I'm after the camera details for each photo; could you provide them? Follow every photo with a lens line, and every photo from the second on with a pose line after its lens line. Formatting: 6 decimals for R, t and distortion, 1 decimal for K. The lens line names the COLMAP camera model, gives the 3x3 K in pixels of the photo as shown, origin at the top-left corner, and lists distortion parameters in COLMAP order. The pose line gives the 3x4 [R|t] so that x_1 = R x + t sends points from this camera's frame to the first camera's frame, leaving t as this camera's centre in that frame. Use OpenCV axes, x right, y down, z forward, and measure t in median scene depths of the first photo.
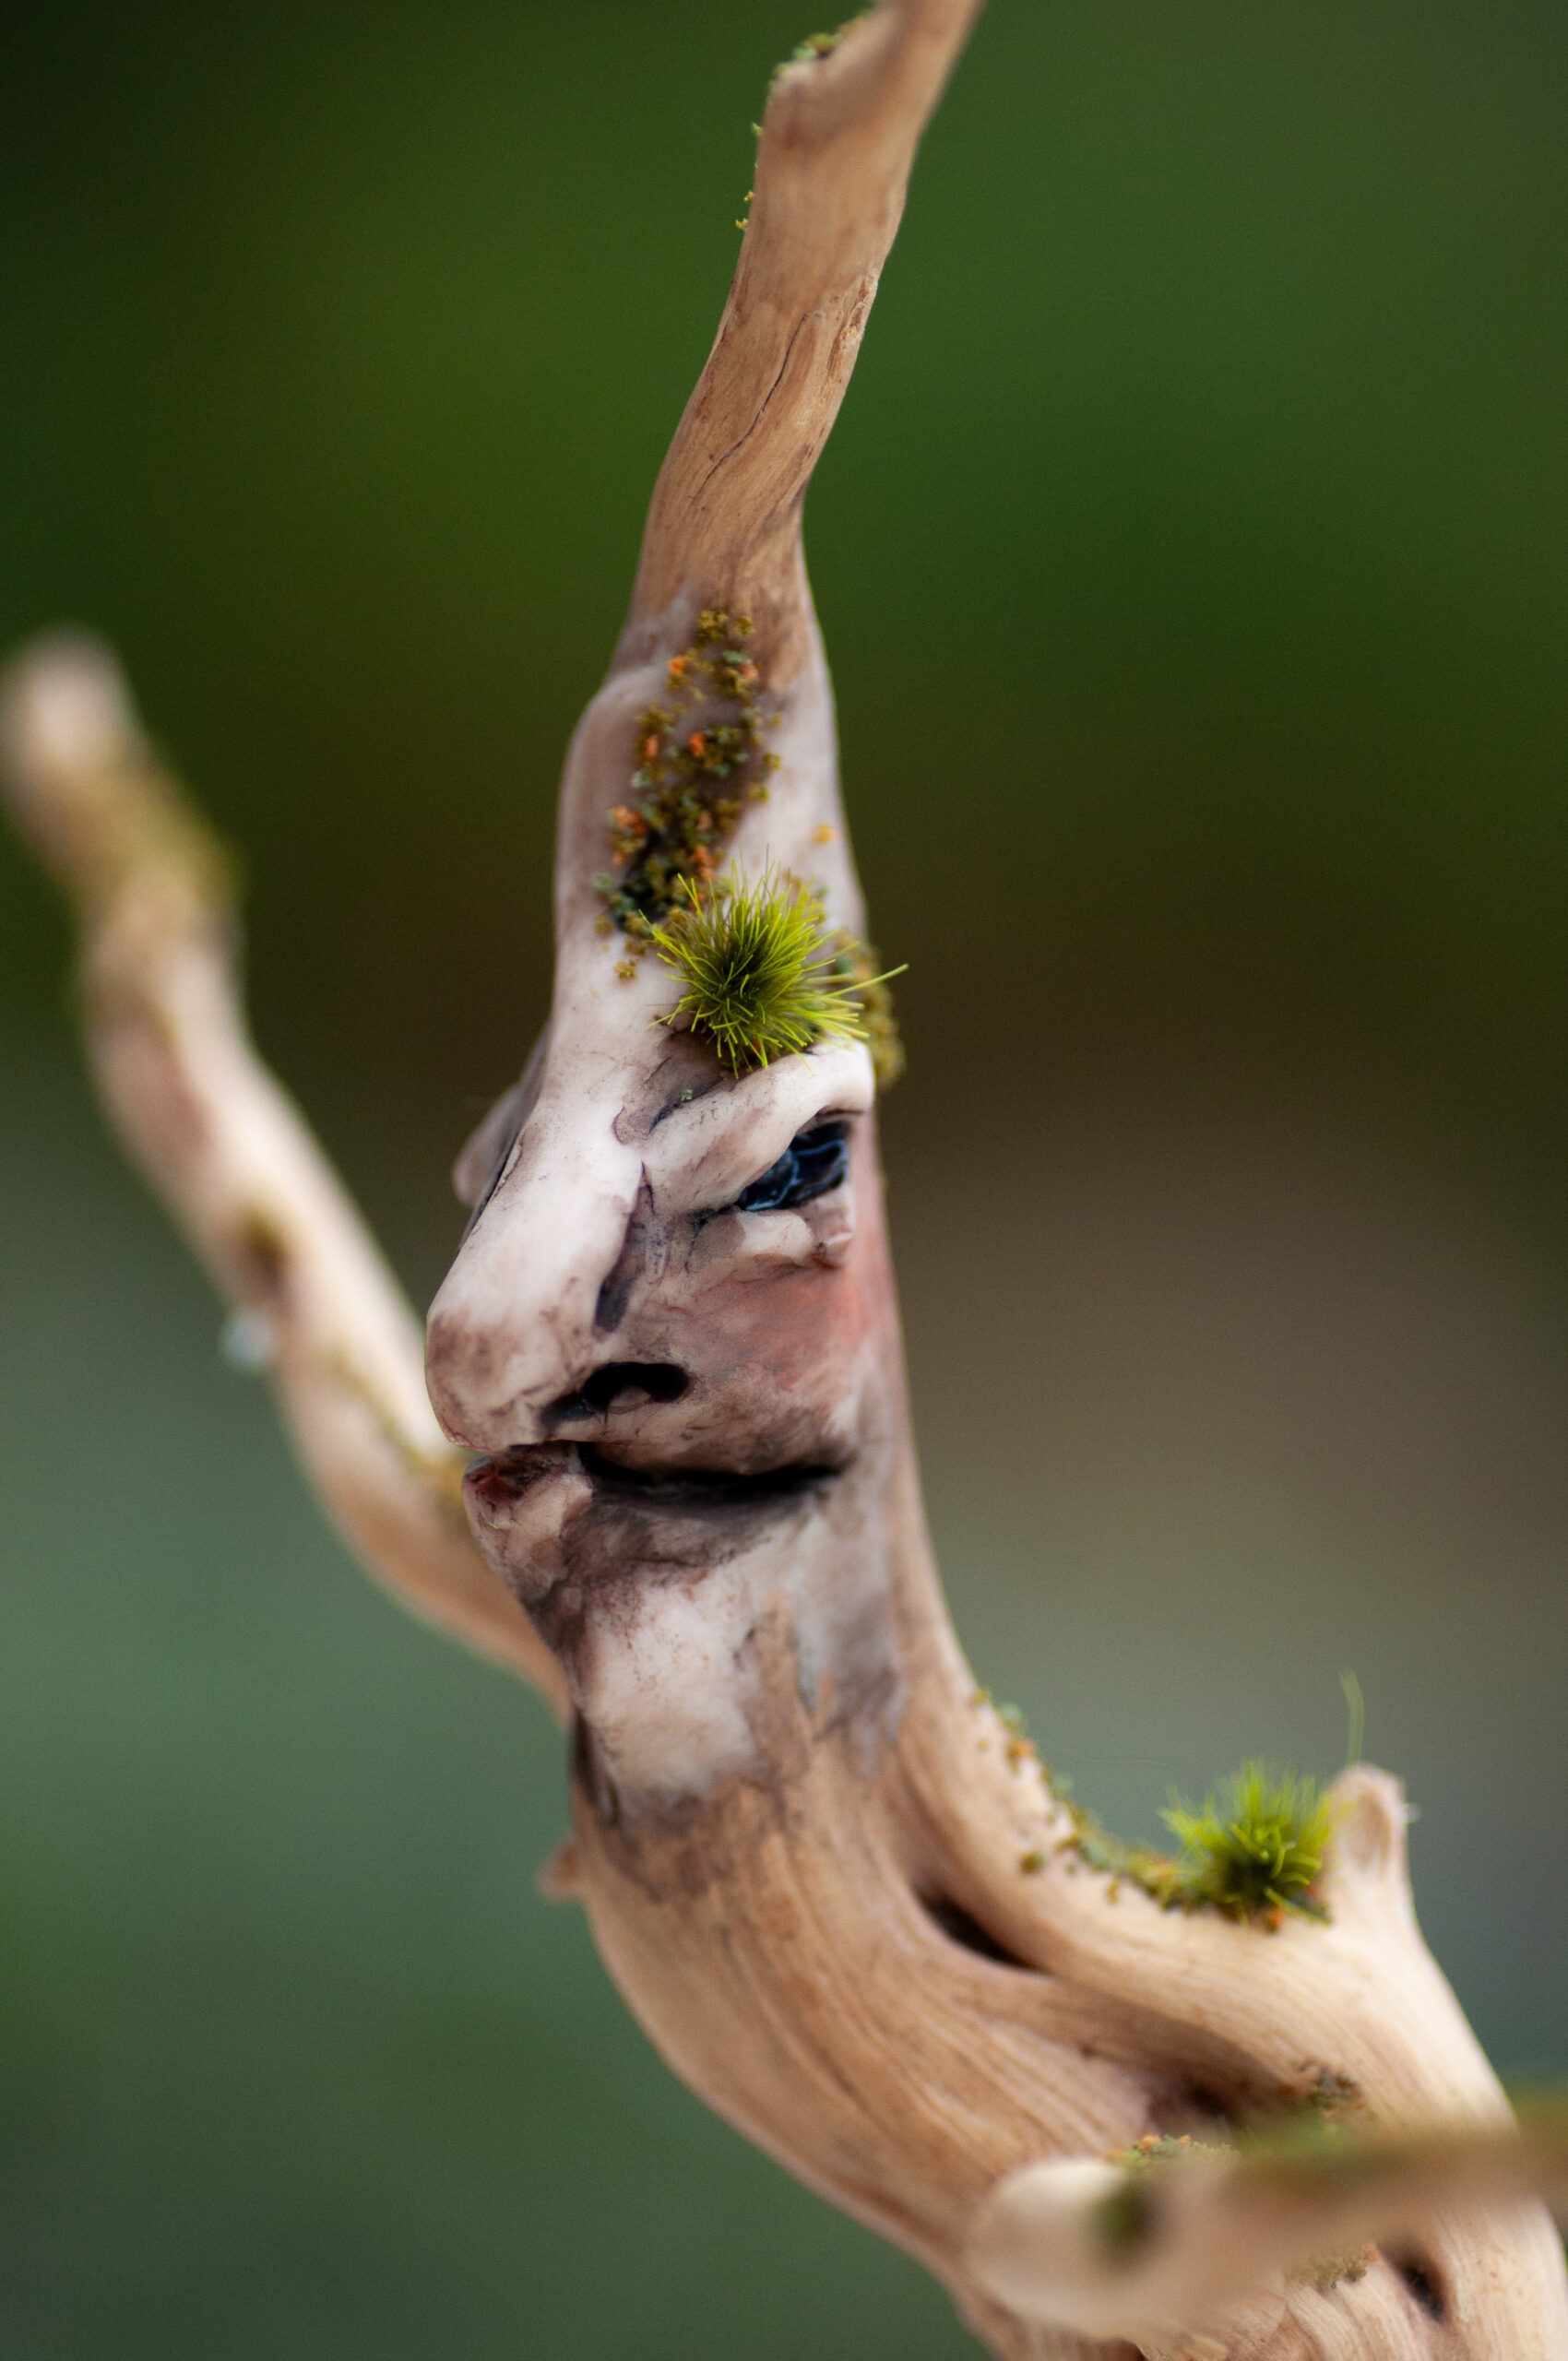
lens RADIAL K [[10550.2, 0, 786.8], [0, 10550.2, 1177.2], [0, 0, 1]] dist [0.250833, 0.000000]
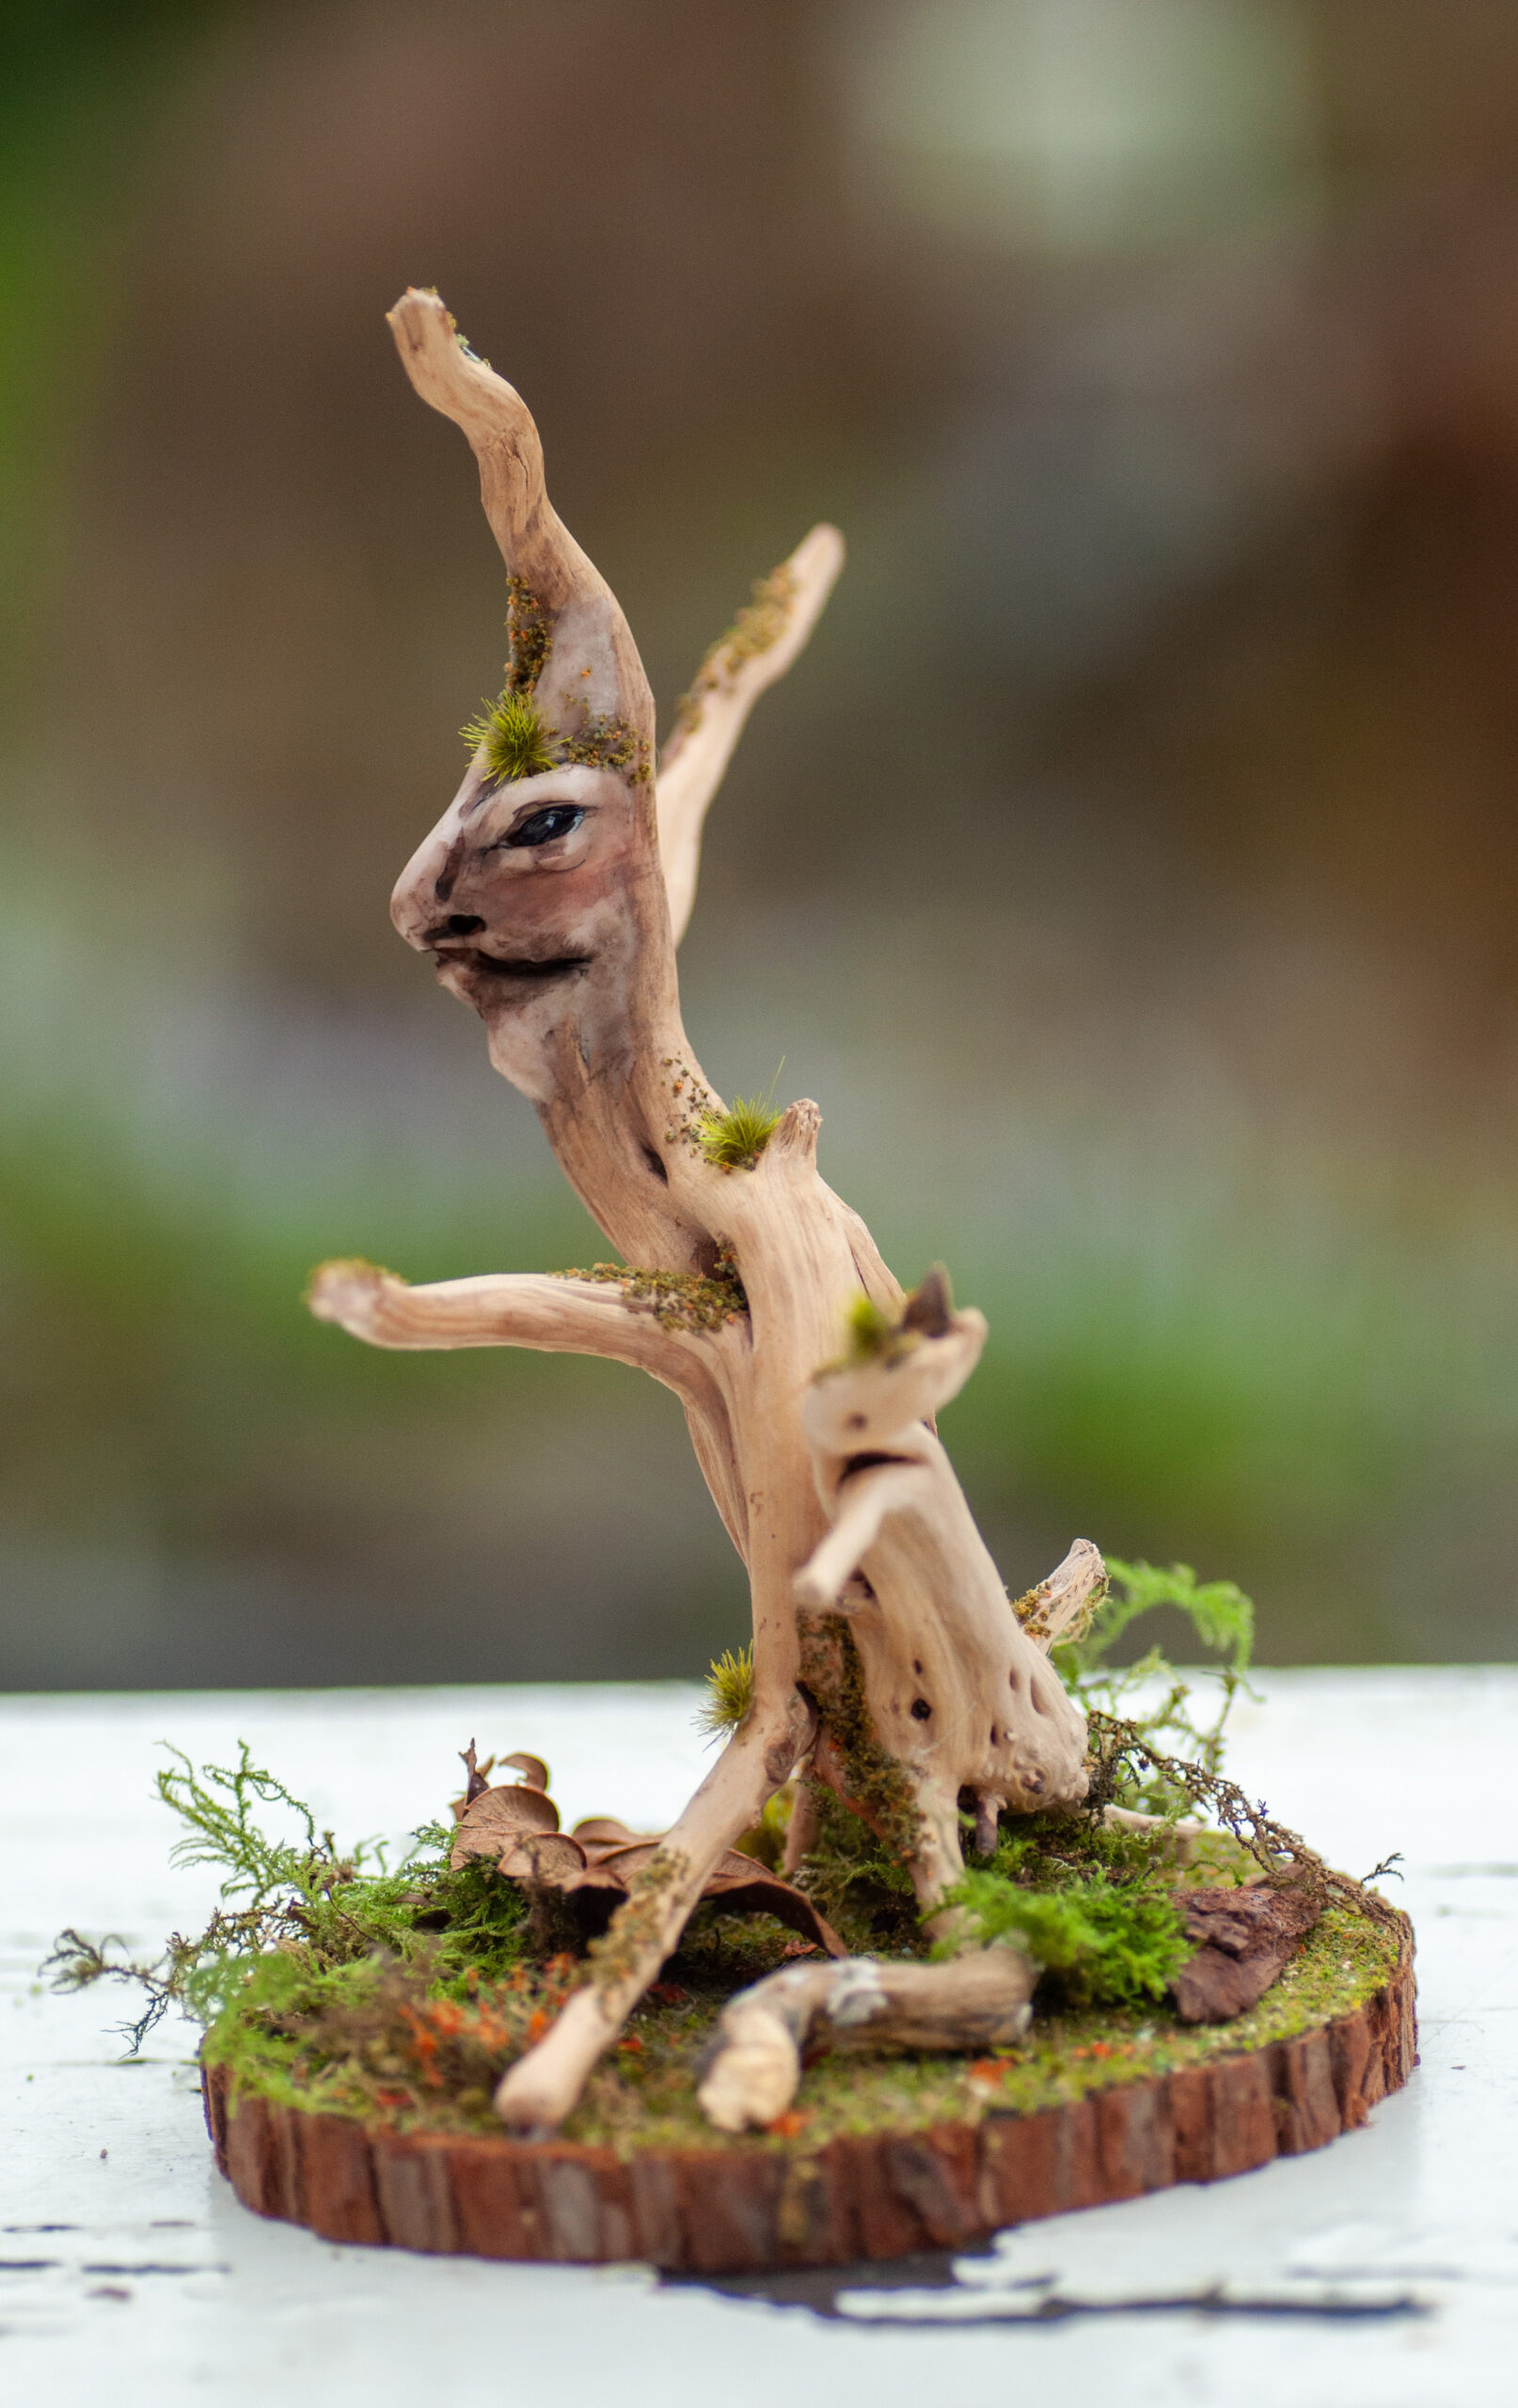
lens RADIAL K [[10433.8, 0, 758.5], [0, 10433.8, 1205.4], [0, 0, 1]] dist [-0.026911, 0.000000]
pose [[0.657386, 0.043509, -0.752297, 1.693356], [0.045287, 0.994246, 0.097075, -0.133282], [0.752192, -0.097885, 0.651633, -0.416049]]
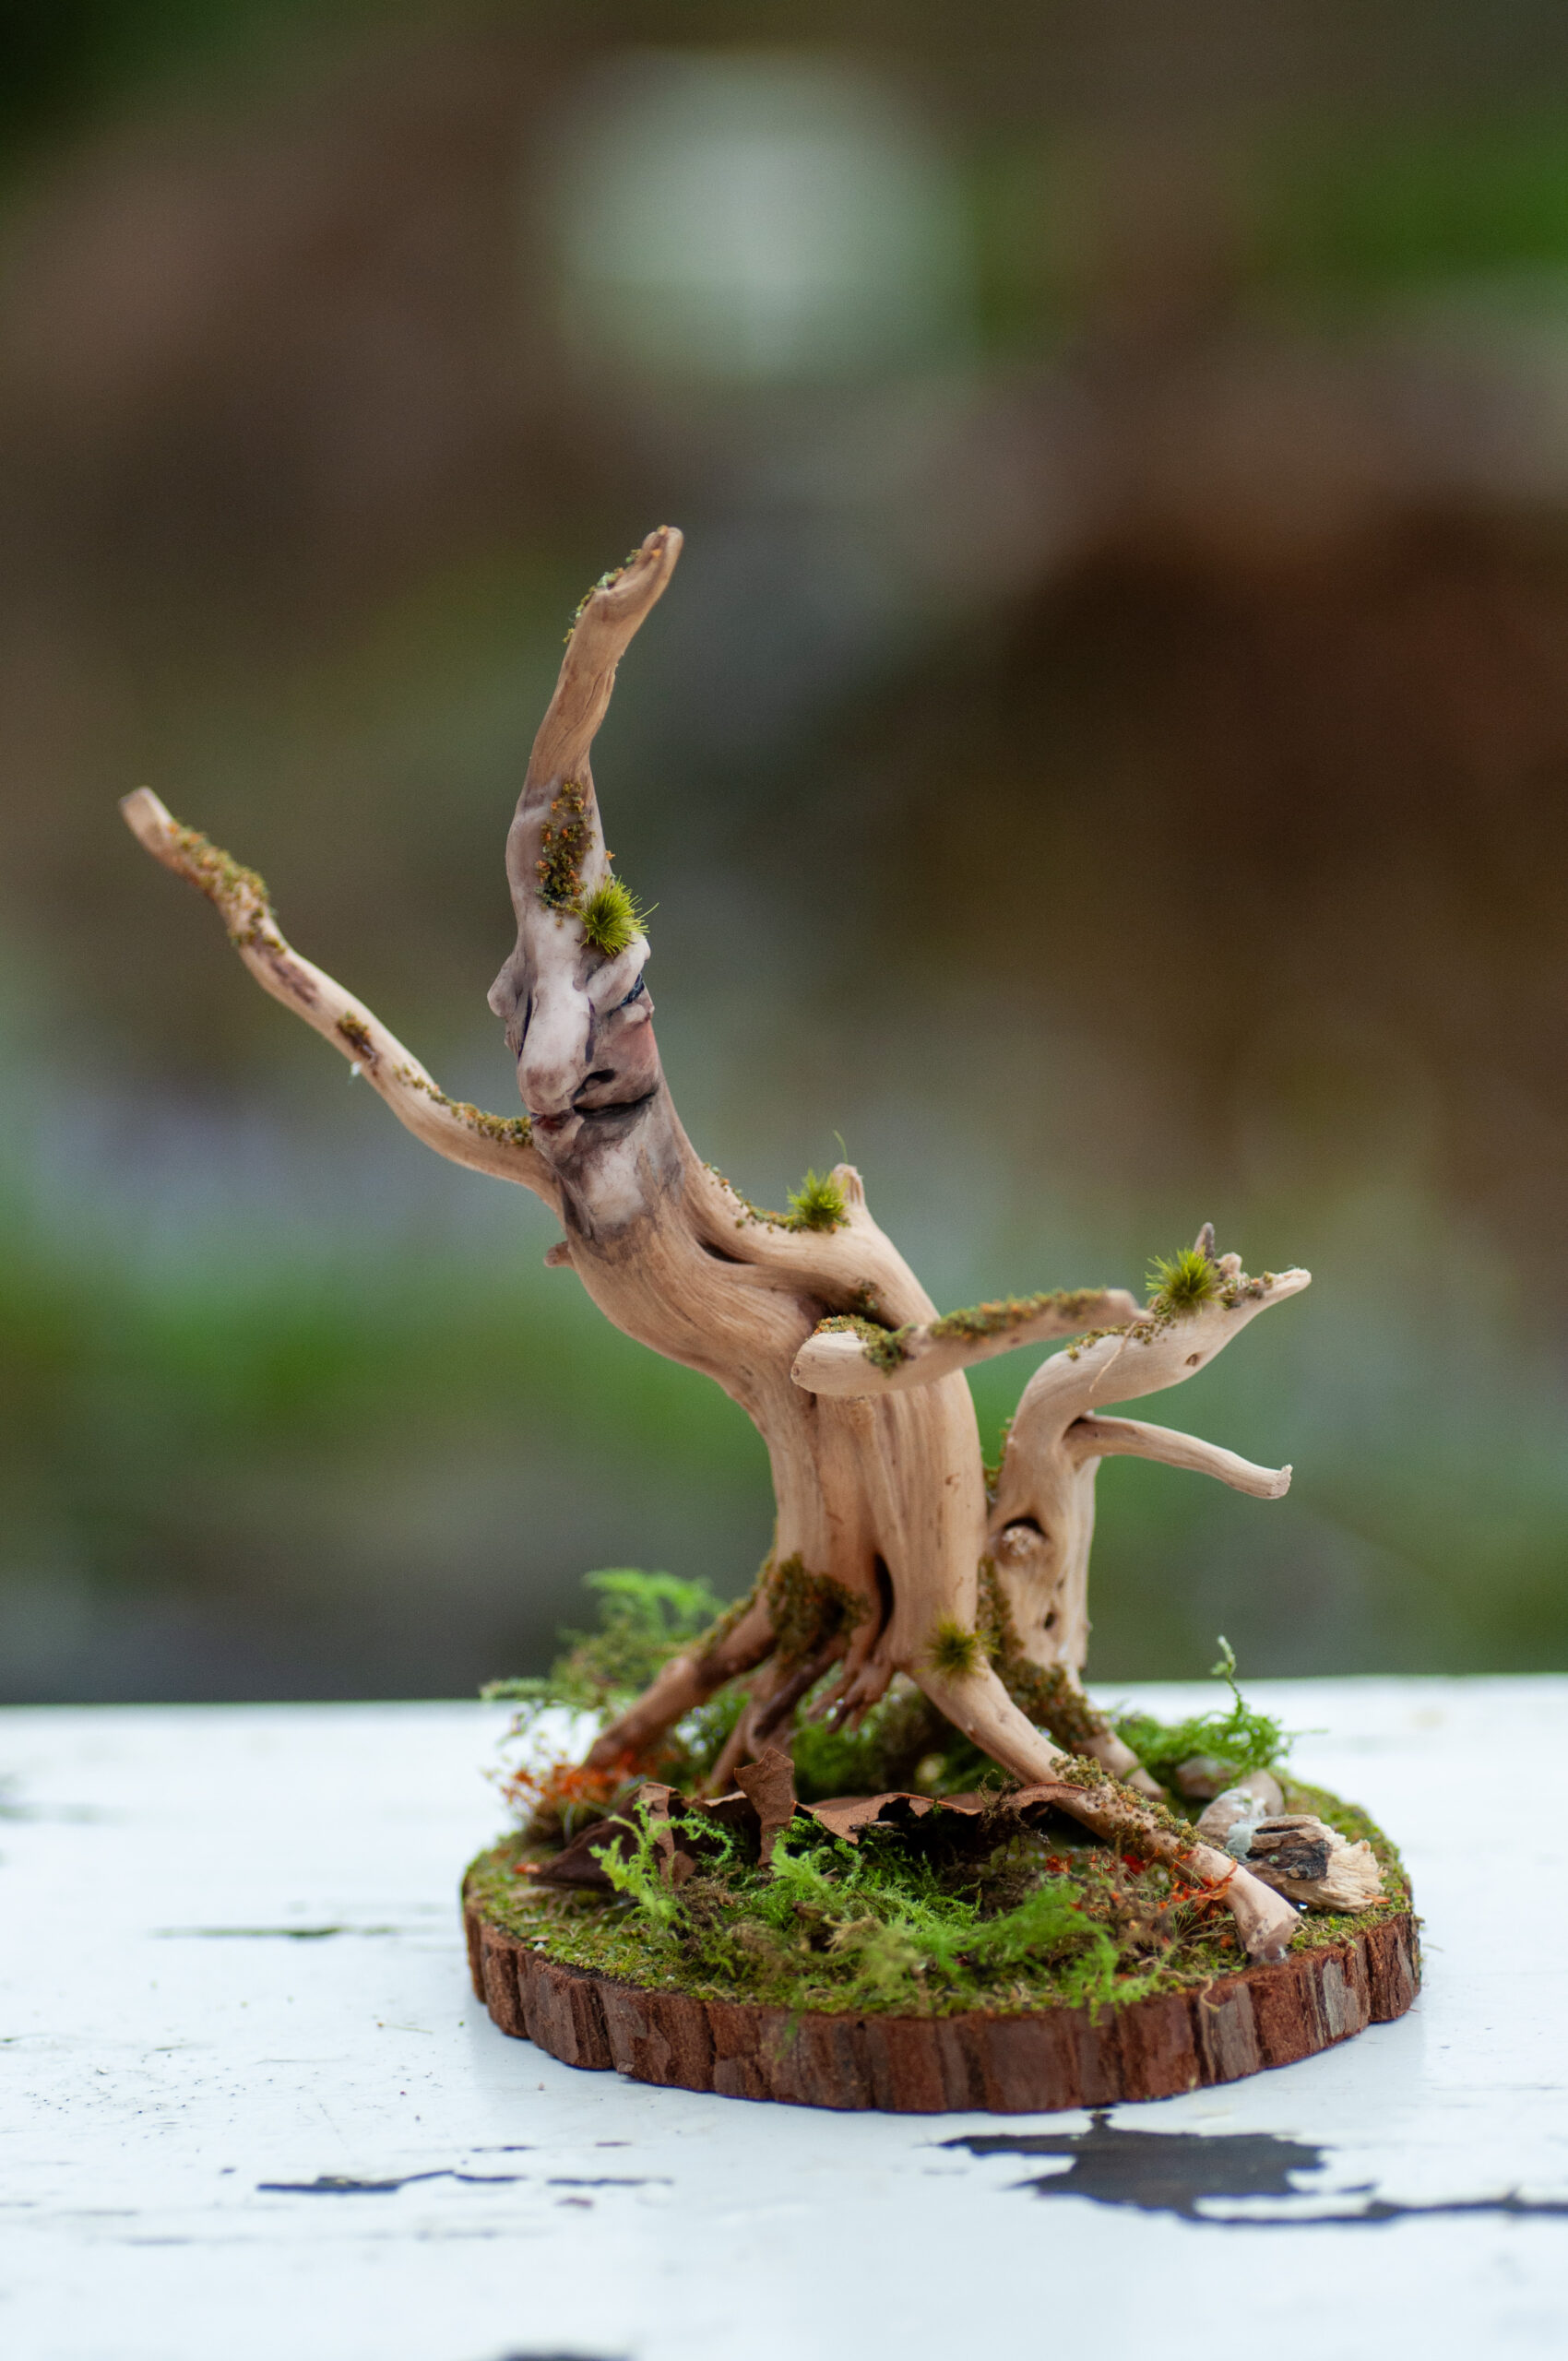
lens RADIAL K [[10550.2, 0, 783.3], [0, 10550.2, 1180.6], [0, 0, 1]] dist [0.250833, 0.000000]
pose [[0.940320, -0.182296, 0.287344, -0.729602], [0.146148, 0.978906, 0.142772, -0.323985], [-0.307309, -0.092256, 0.947127, -1.518112]]
